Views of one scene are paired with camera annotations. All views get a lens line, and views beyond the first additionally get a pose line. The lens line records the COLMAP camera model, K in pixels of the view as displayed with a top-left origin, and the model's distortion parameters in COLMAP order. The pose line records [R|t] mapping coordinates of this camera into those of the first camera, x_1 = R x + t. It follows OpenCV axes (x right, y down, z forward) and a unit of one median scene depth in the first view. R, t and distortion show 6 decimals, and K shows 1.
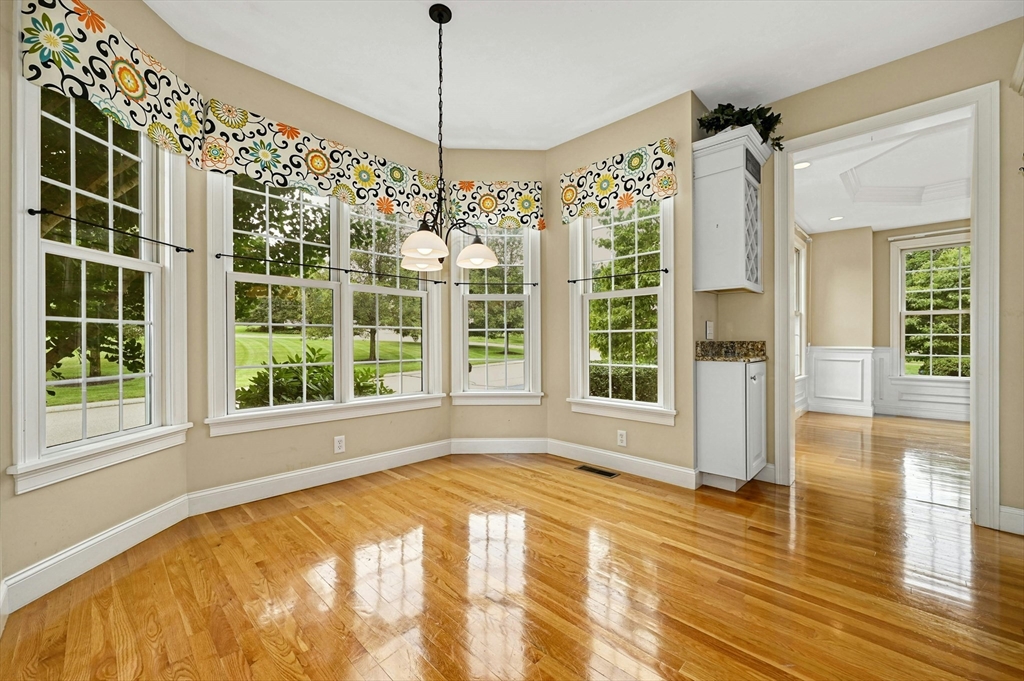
lens RADIAL K [[411.3, 0, 521.1], [0, 411.3, 346.0], [0, 0, 1]] dist [-0.007099, 0.001371]
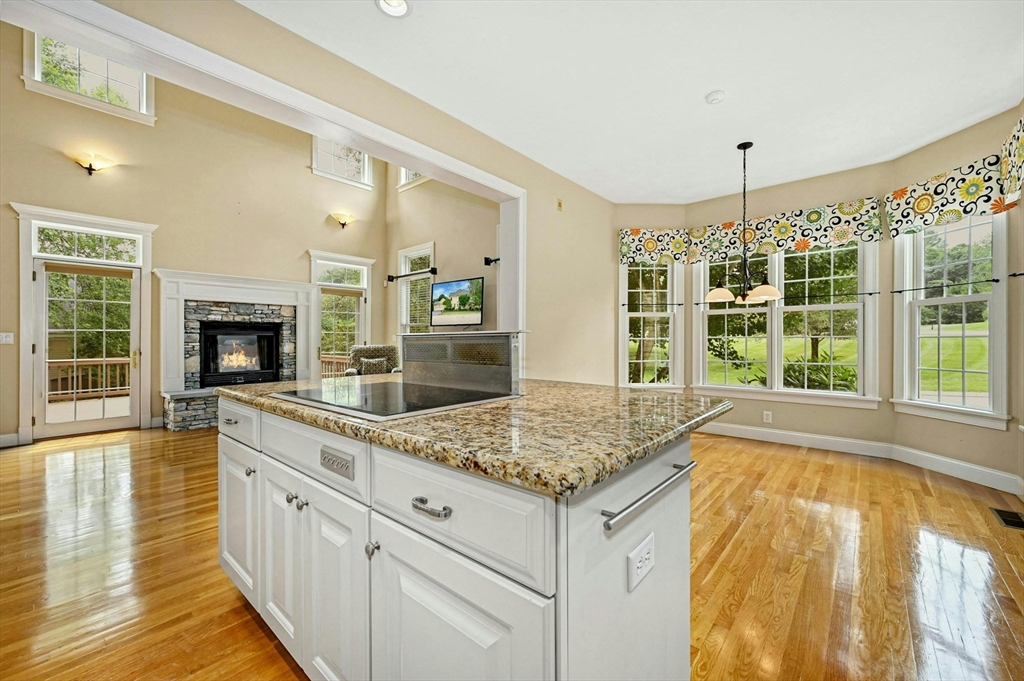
lens RADIAL K [[411.3, 0, 517.7], [0, 411.3, 343.7], [0, 0, 1]] dist [-0.007099, 0.001371]
pose [[0.066078, 0.006422, -0.997794, 1.044868], [-0.005754, 0.999965, 0.006055, -0.032168], [0.997798, 0.005341, 0.066113, 0.006290]]
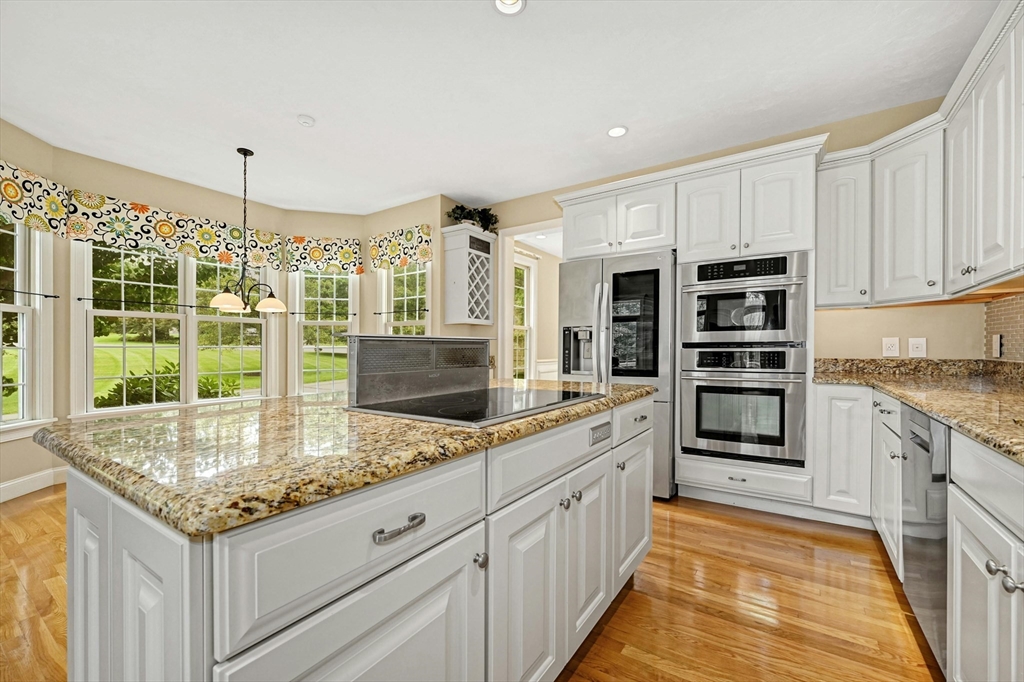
lens RADIAL K [[411.3, 0, 520.2], [0, 411.3, 349.5], [0, 0, 1]] dist [-0.007099, 0.001371]
pose [[0.983551, -0.002418, 0.180612, 0.432339], [0.004533, 0.999926, -0.011299, -0.020563], [-0.180571, 0.011932, 0.983489, -0.568767]]
